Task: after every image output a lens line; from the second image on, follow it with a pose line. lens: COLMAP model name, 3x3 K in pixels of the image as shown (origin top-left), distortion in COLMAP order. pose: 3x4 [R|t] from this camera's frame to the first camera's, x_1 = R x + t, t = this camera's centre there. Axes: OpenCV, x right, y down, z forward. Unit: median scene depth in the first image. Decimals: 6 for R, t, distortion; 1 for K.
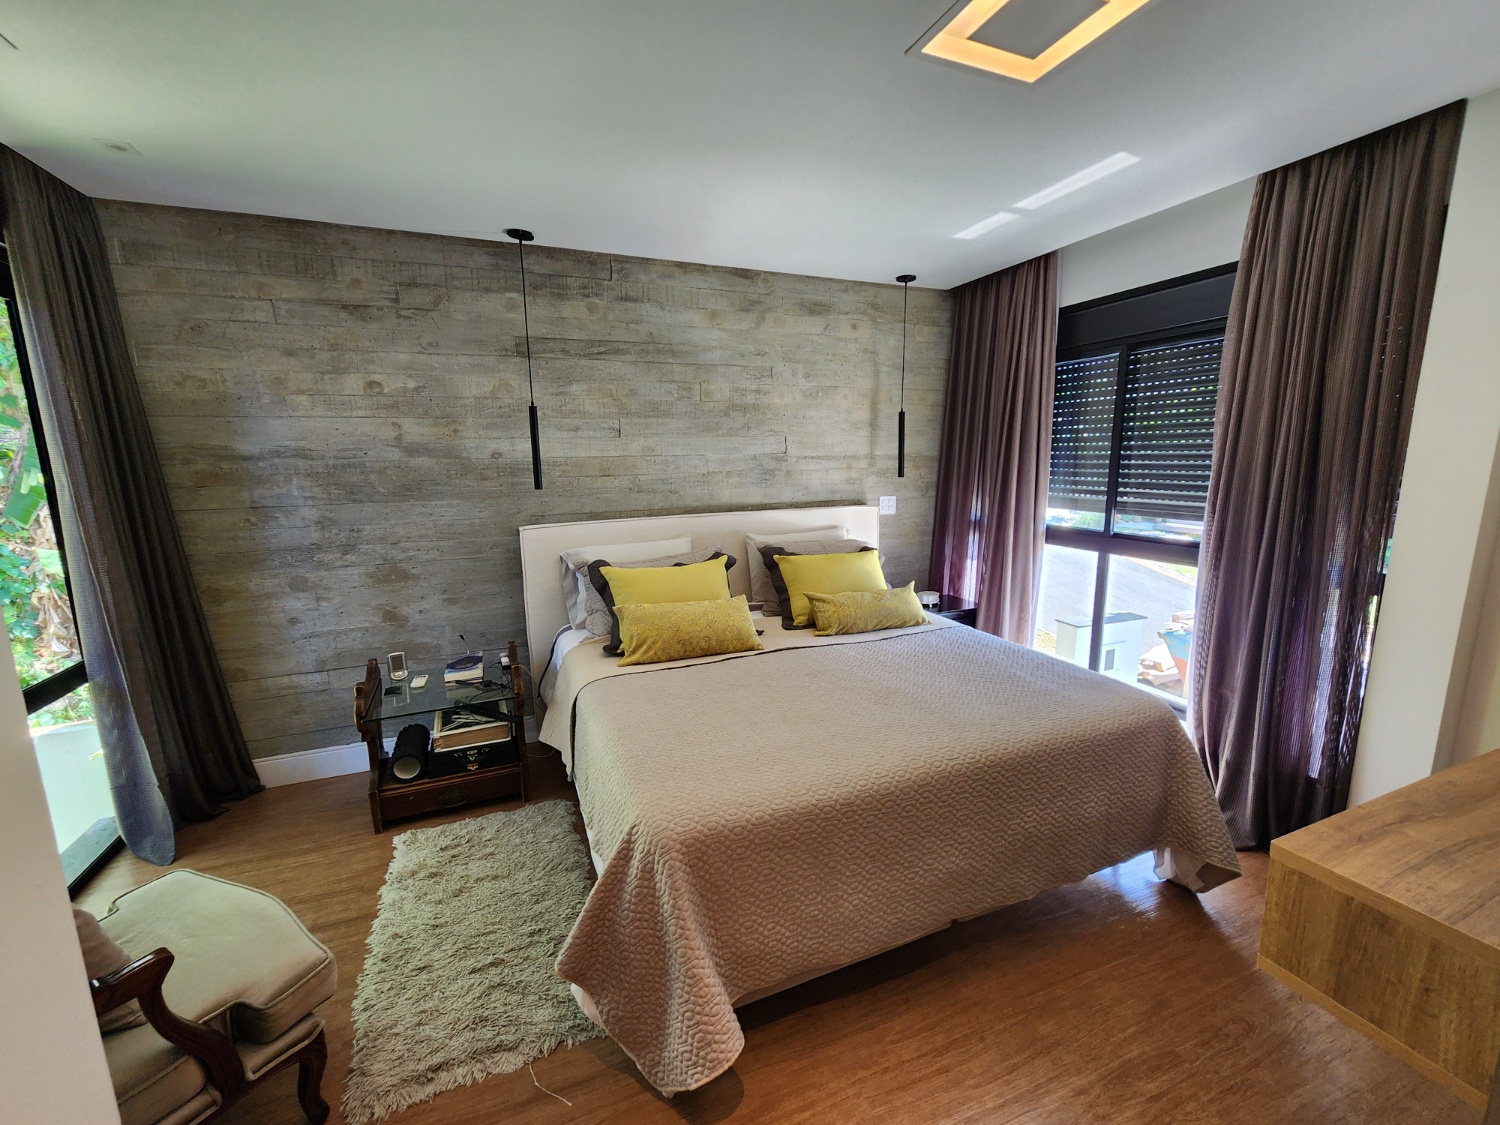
lens RADIAL K [[618.3, 0, 752.3], [0, 618.3, 567.2], [0, 0, 1]] dist [-0.001872, 0.000905]
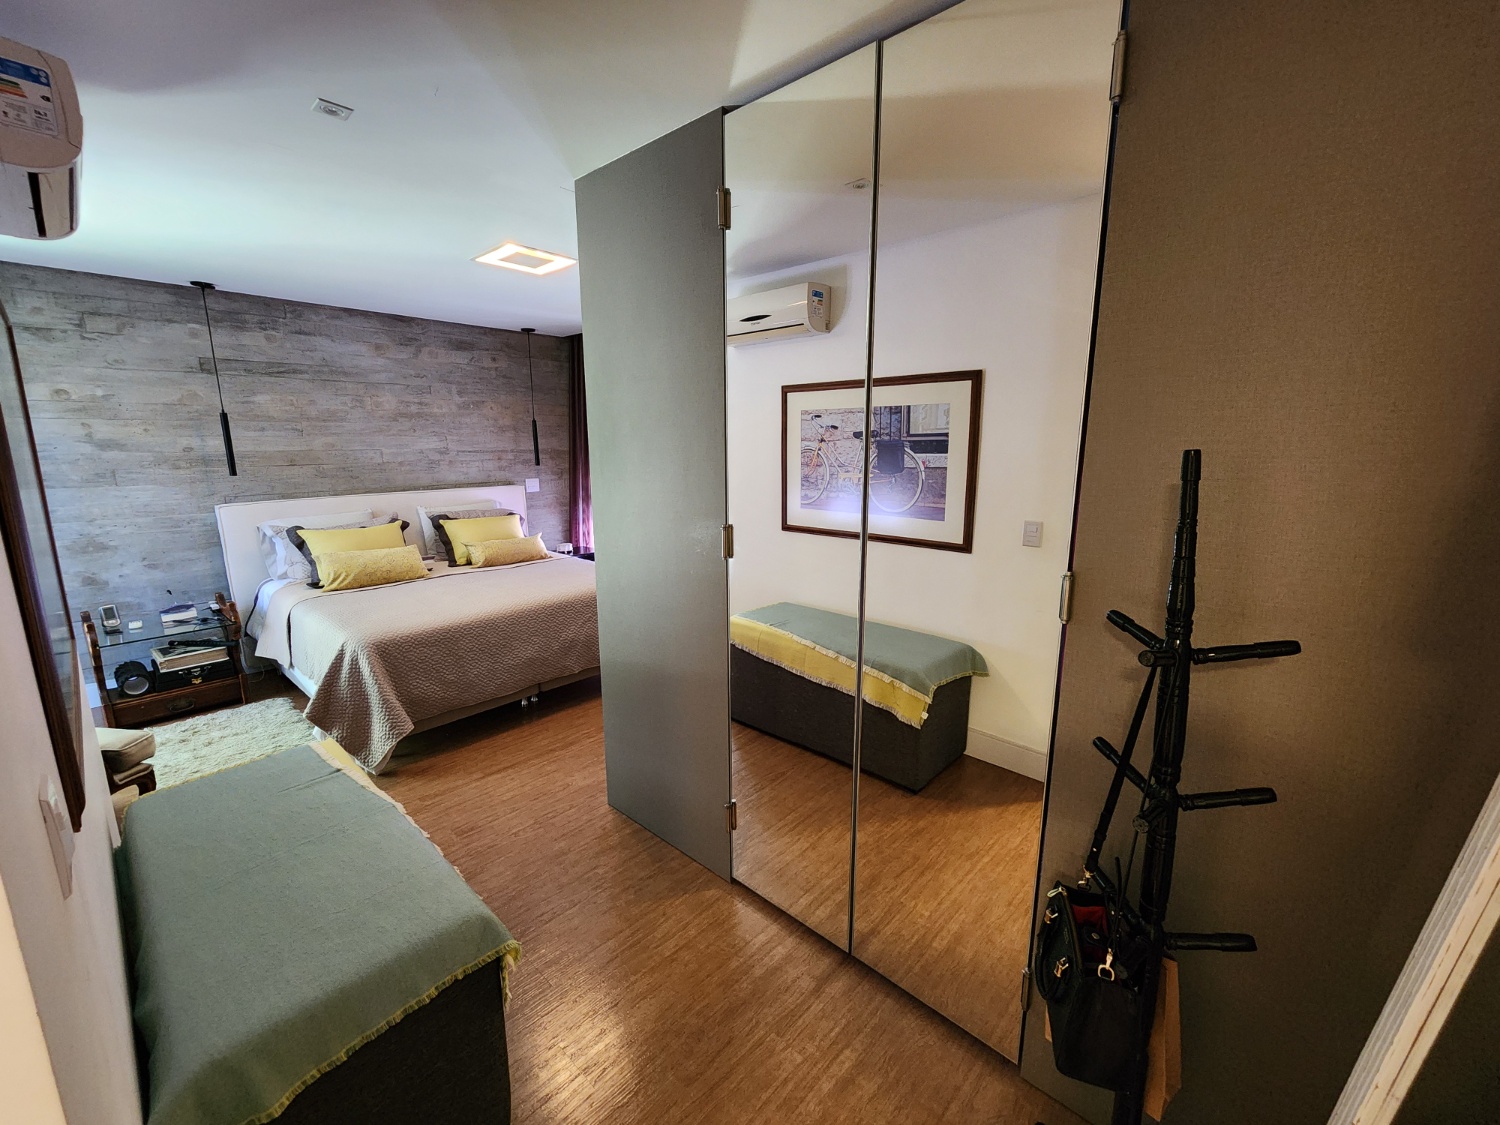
lens RADIAL K [[618.3, 0, 755.1], [0, 618.3, 564.4], [0, 0, 1]] dist [-0.001872, 0.000905]
pose [[0.903018, -0.072700, 0.423407, 0.085516], [0.066691, 0.997352, 0.029011, 0.096368], [-0.424395, 0.002040, 0.905475, -0.650117]]
